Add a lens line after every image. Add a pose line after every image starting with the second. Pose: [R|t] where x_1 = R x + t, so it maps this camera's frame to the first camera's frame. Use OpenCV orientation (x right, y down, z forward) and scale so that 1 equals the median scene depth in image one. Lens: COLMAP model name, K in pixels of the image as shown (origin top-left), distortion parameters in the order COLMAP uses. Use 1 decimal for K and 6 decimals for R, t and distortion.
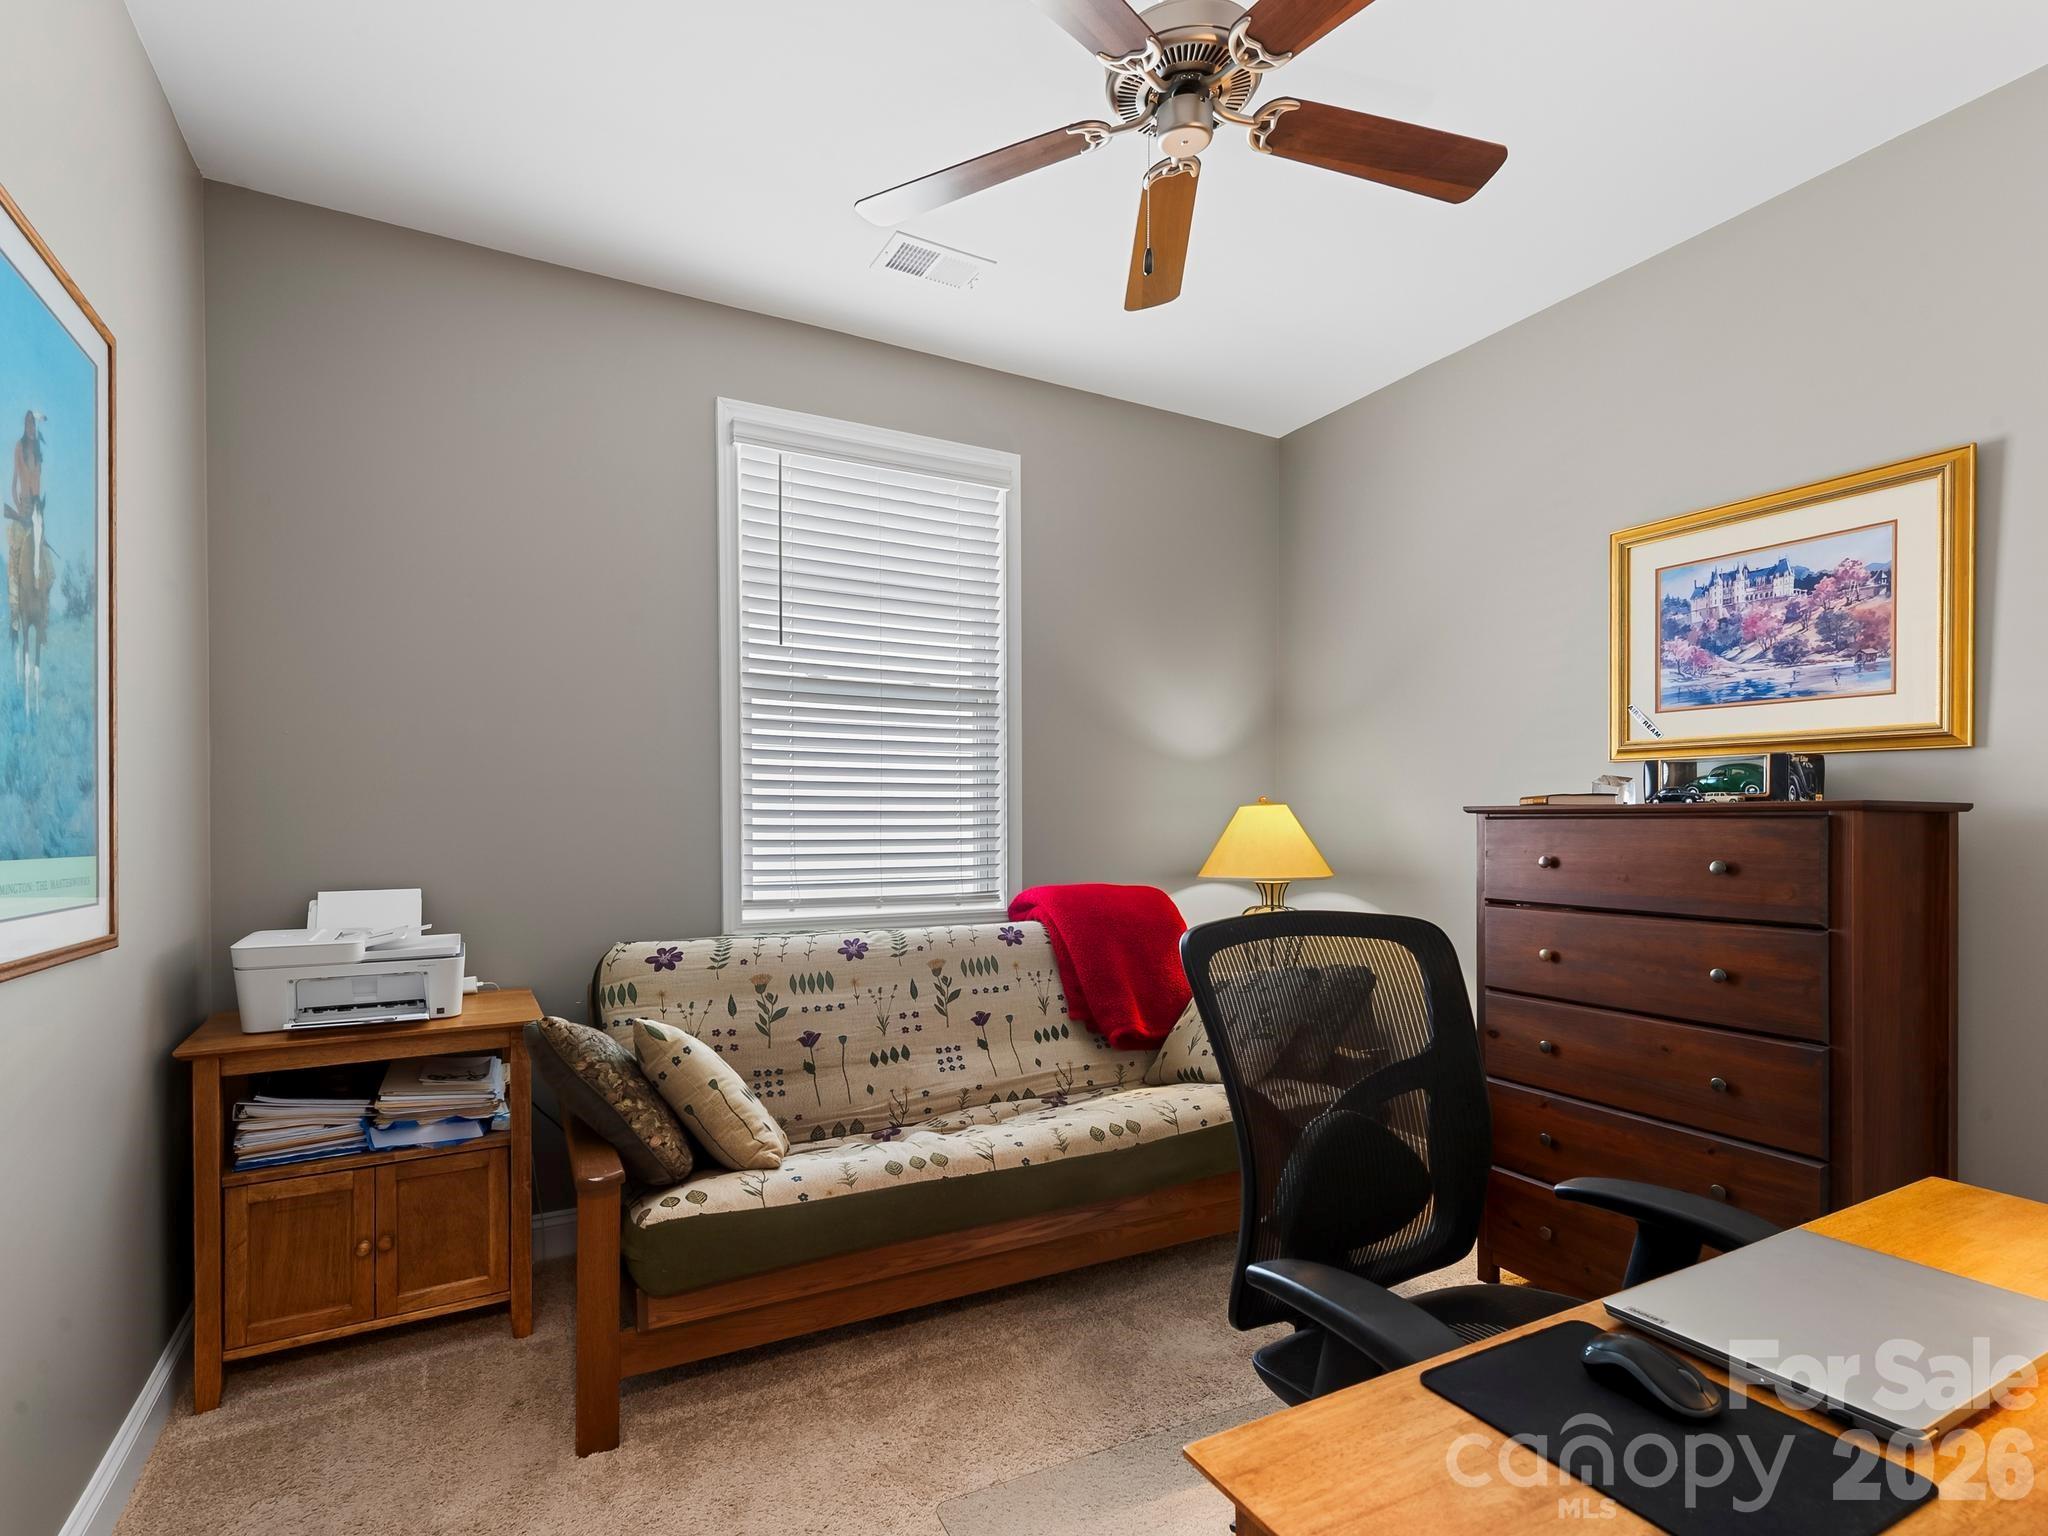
lens RADIAL K [[955.2, 0, 1018.3], [0, 955.2, 792.9], [0, 0, 1]] dist [0.019167, -0.010279]
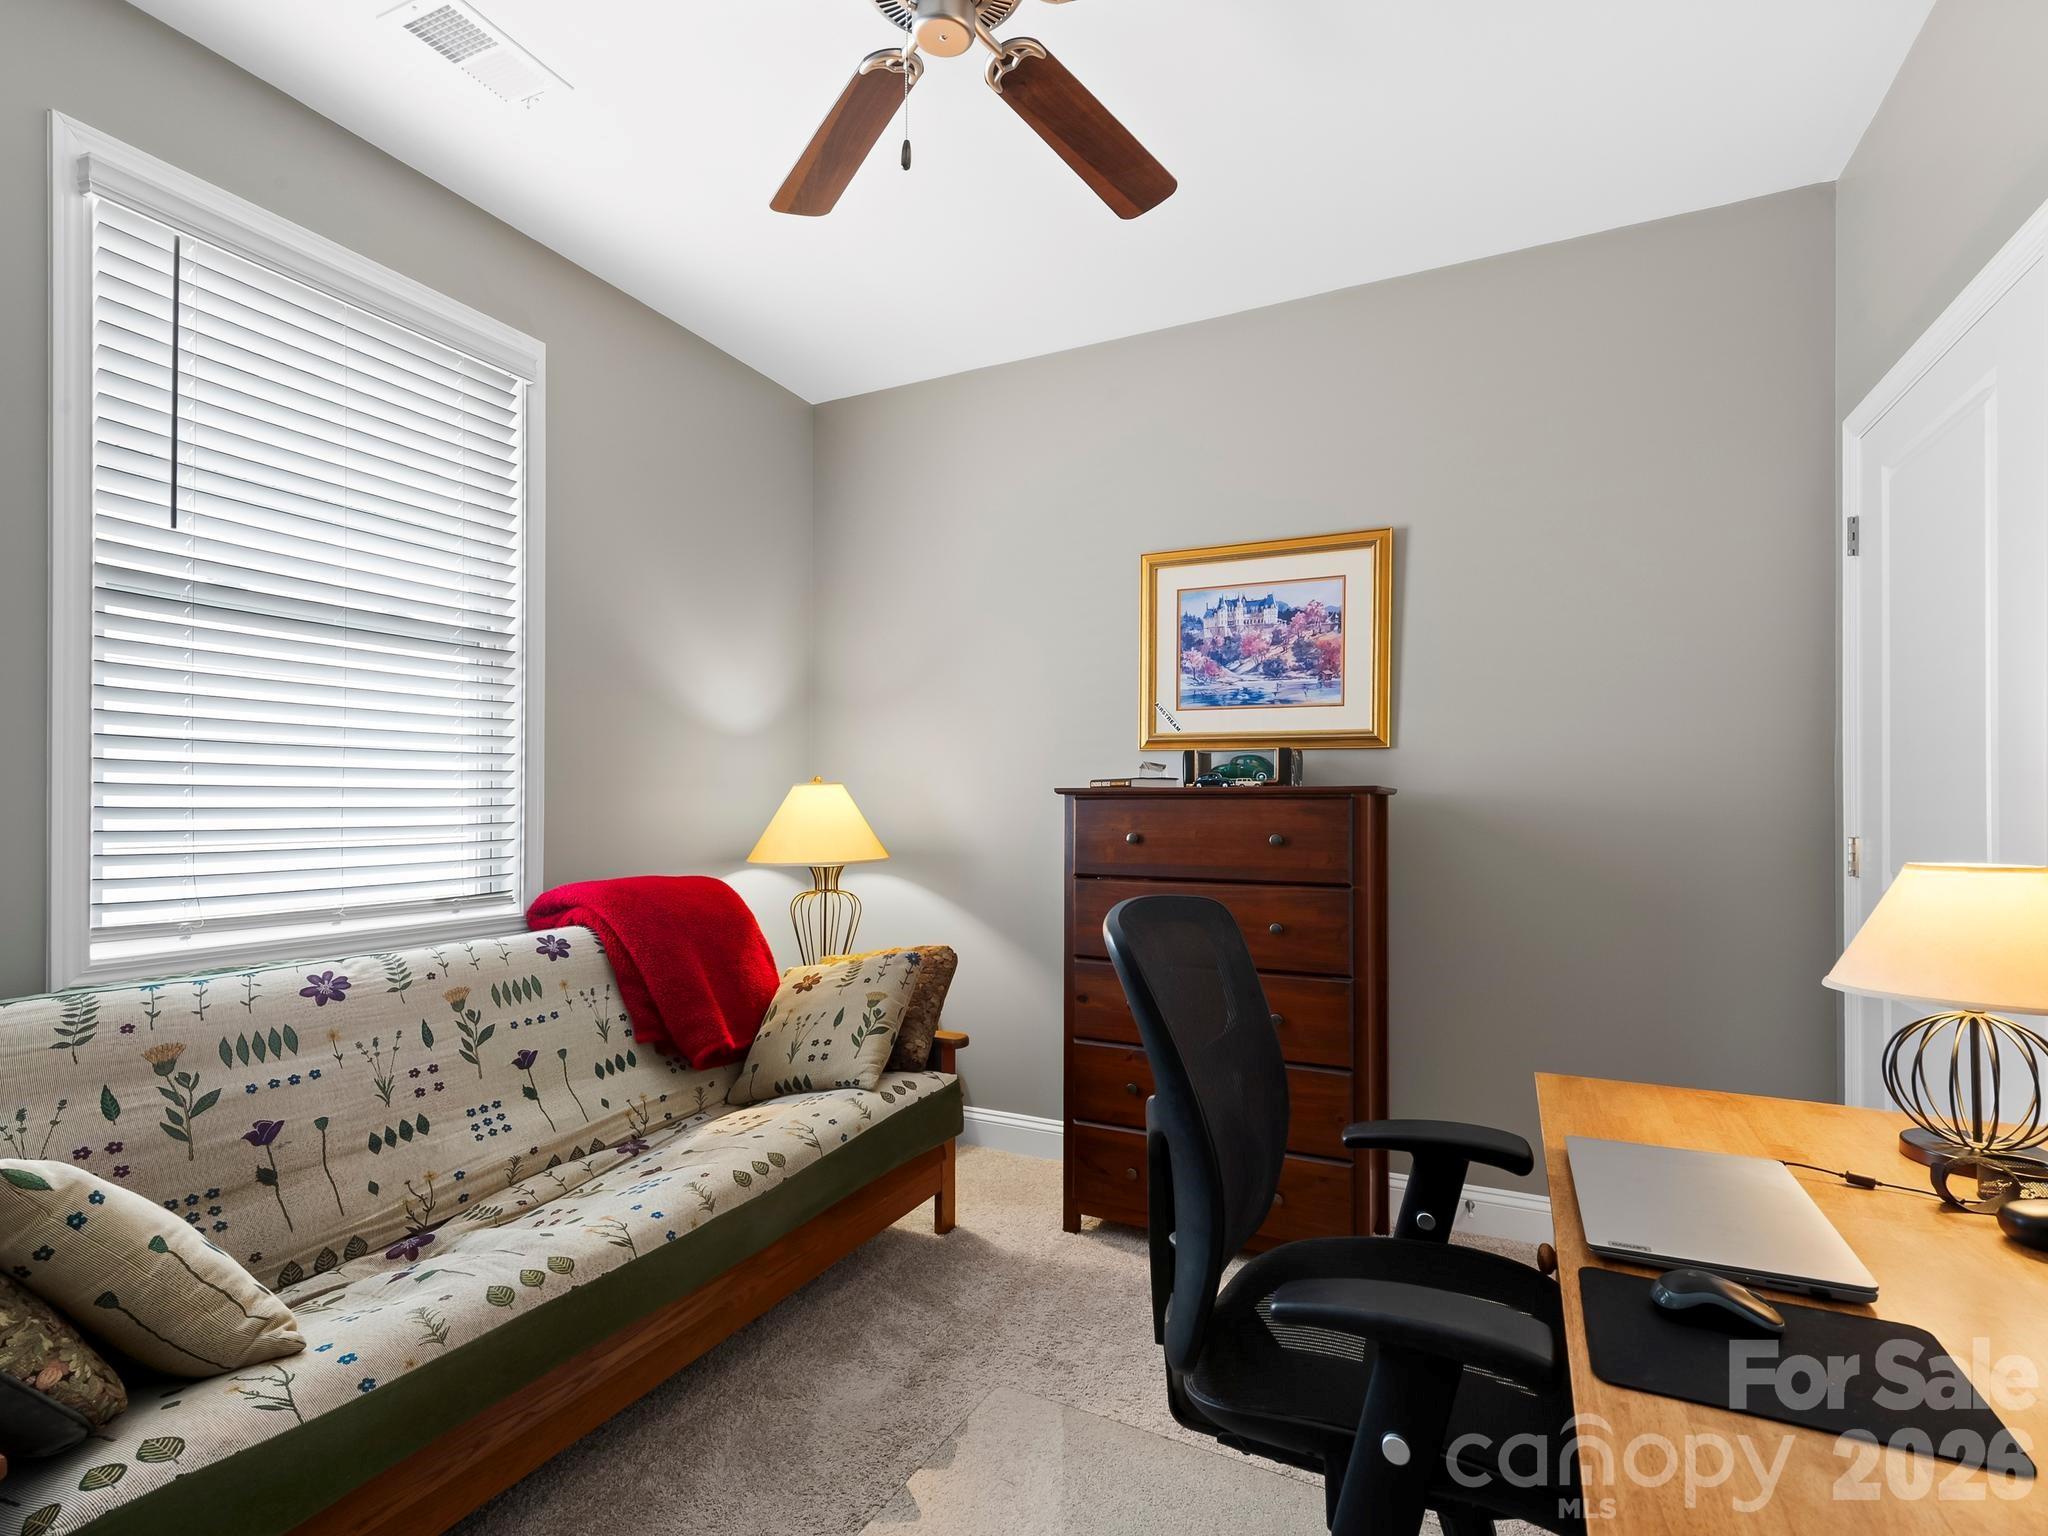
lens RADIAL K [[954.8, 0, 1024.0], [0, 954.8, 768.0], [0, 0, 1]] dist [0.018225, -0.008072]
pose [[0.813520, 0.021649, 0.581134, -0.182336], [-0.018209, 0.999765, -0.011754, 0.005213], [-0.581252, -0.001019, 0.813723, 0.158095]]
